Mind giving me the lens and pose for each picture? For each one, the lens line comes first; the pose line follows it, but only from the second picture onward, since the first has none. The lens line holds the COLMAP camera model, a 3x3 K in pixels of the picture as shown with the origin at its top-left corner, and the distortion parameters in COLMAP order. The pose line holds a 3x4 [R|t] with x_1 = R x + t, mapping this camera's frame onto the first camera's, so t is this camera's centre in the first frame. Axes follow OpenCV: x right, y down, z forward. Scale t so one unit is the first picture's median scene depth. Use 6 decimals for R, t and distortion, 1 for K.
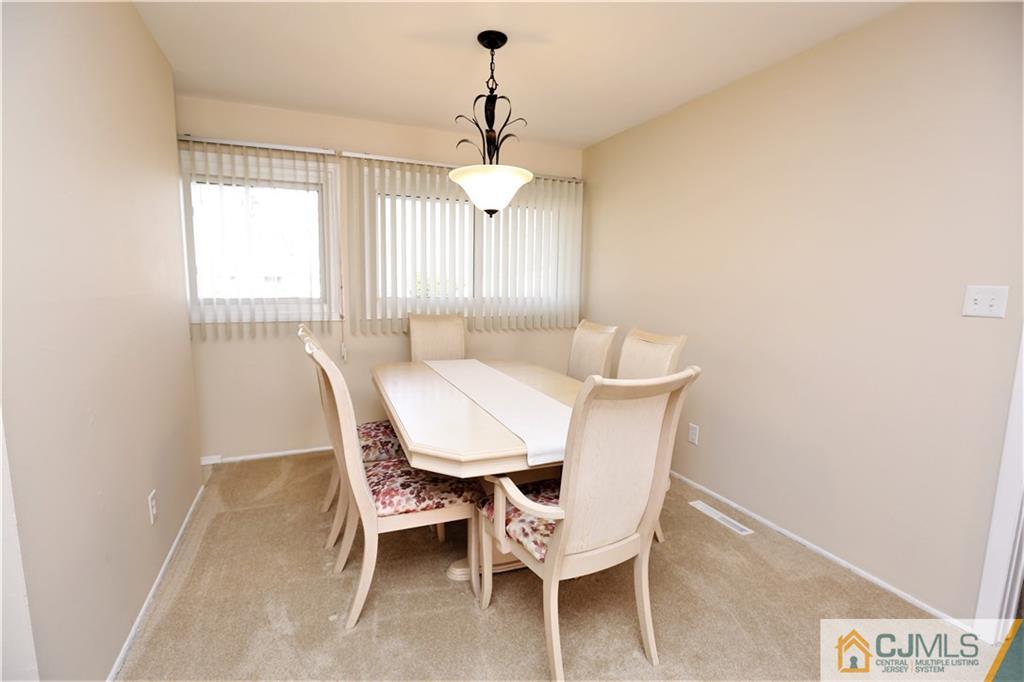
lens RADIAL K [[485.2, 0, 509.8], [0, 485.2, 344.6], [0, 0, 1]] dist [-0.055133, 0.019949]
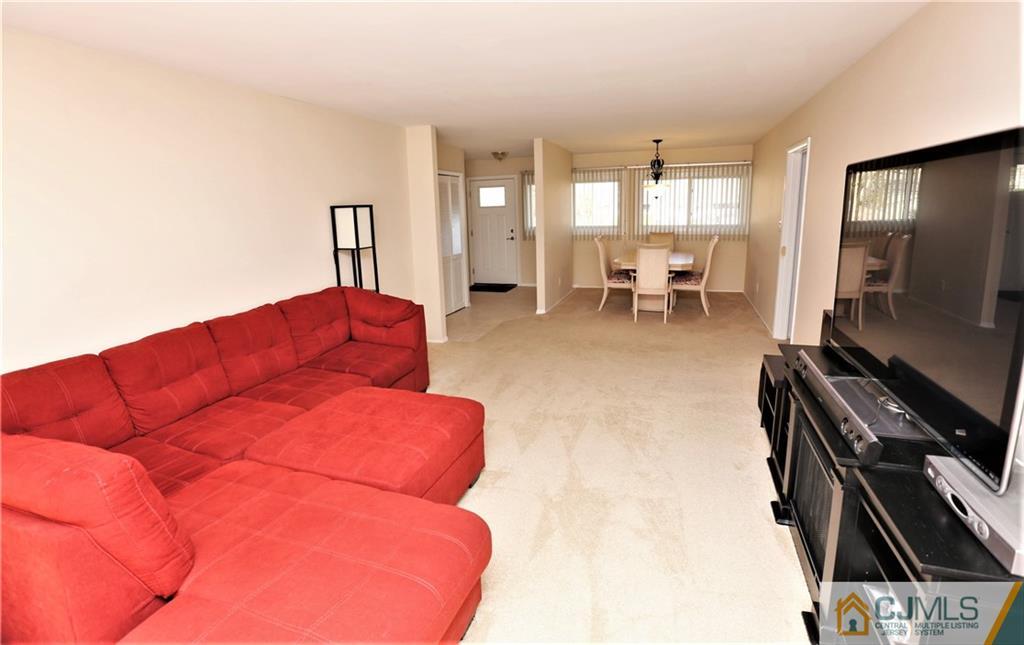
lens RADIAL K [[505.7, 0, 512.0], [0, 505.7, 322.5], [0, 0, 1]] dist [-0.000171, -0.000004]
pose [[0.752455, 0.107313, -0.649842, 0.977294], [-0.032397, 0.991474, 0.126217, 0.089054], [0.657846, -0.073919, 0.749516, -1.392665]]
